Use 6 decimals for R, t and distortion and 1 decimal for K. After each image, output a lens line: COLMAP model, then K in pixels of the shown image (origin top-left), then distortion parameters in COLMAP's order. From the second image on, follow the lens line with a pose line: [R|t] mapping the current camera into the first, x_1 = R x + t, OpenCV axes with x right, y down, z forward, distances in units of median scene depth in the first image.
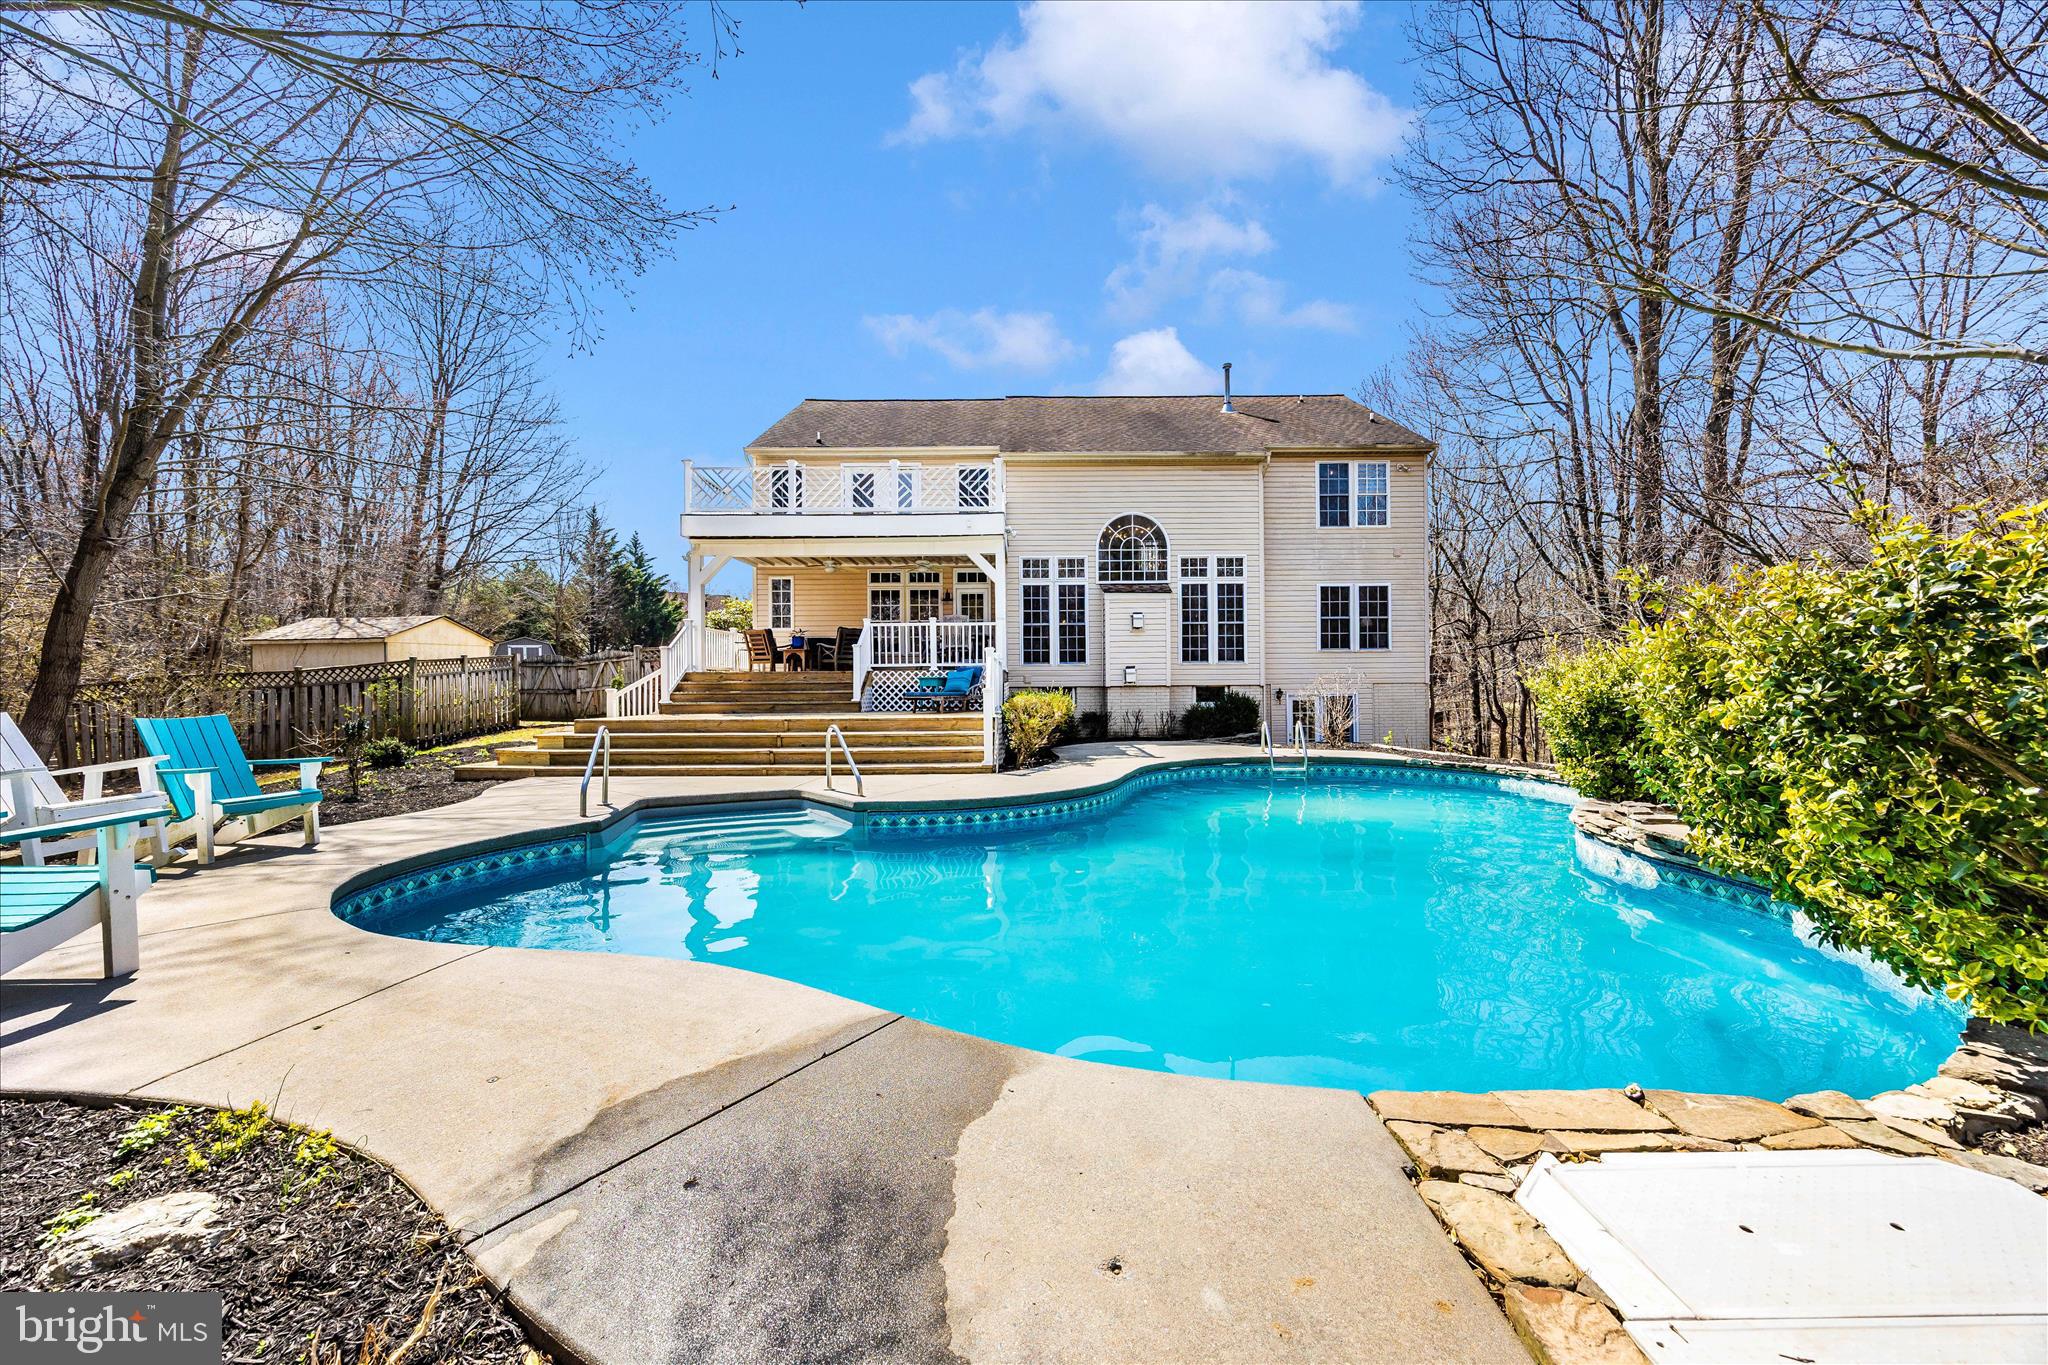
lens RADIAL K [[793.6, 0, 1024.9], [0, 793.6, 677.7], [0, 0, 1]] dist [0.000785, -0.000063]
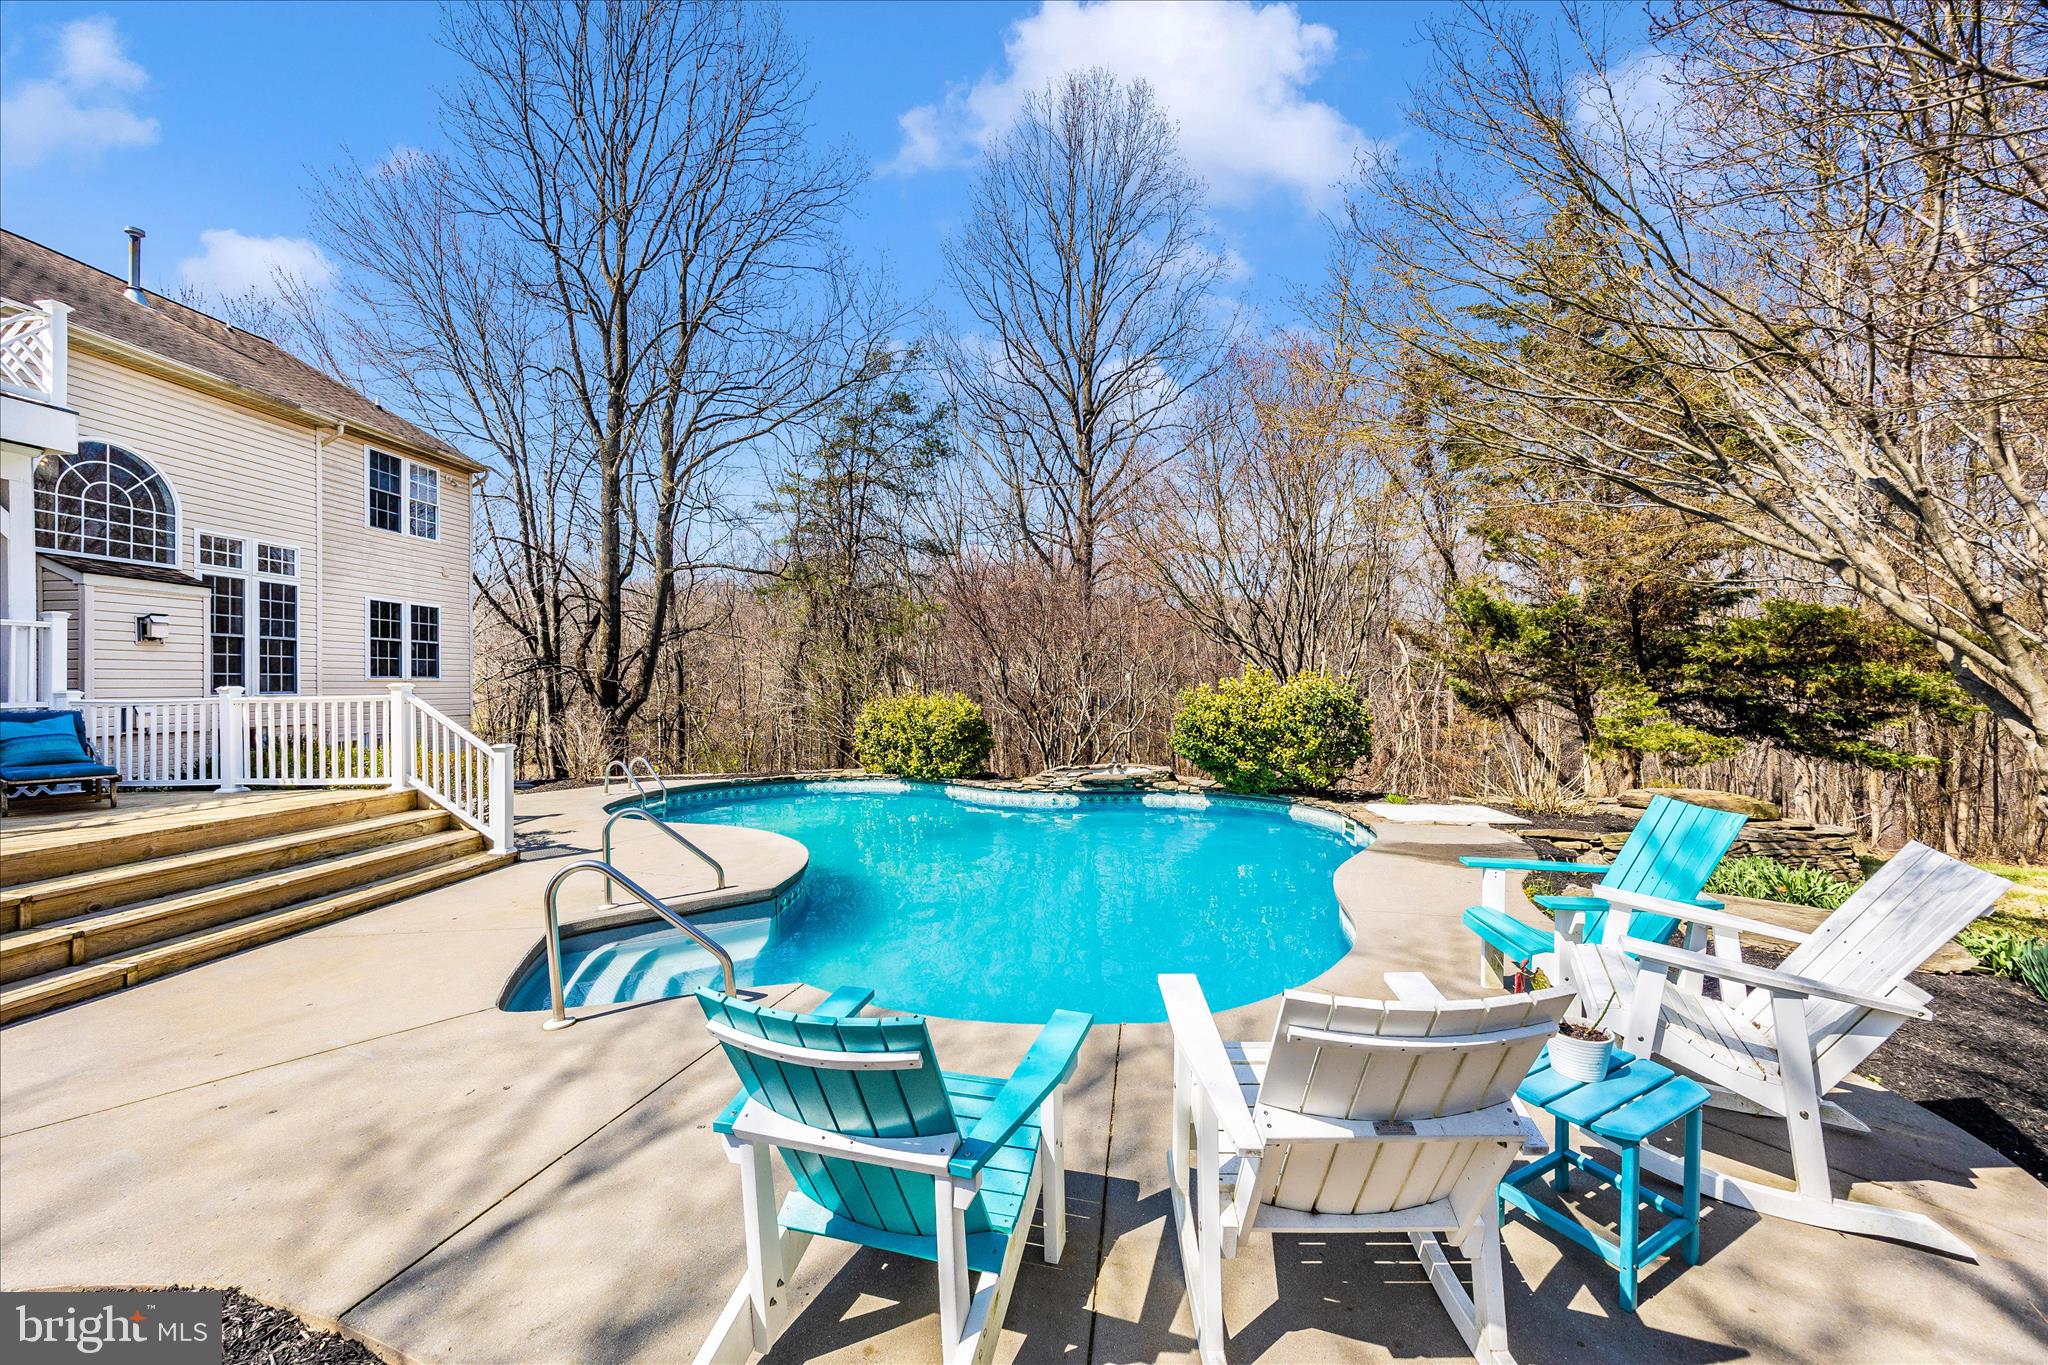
lens RADIAL K [[793.6, 0, 1031.3], [0, 793.6, 686.0], [0, 0, 1]] dist [0.000785, -0.000063]
pose [[0.052608, 0.004499, 0.998605, -0.411111], [0.006785, 0.999965, -0.004863, -0.018204], [-0.998592, 0.007031, 0.052576, 0.283851]]
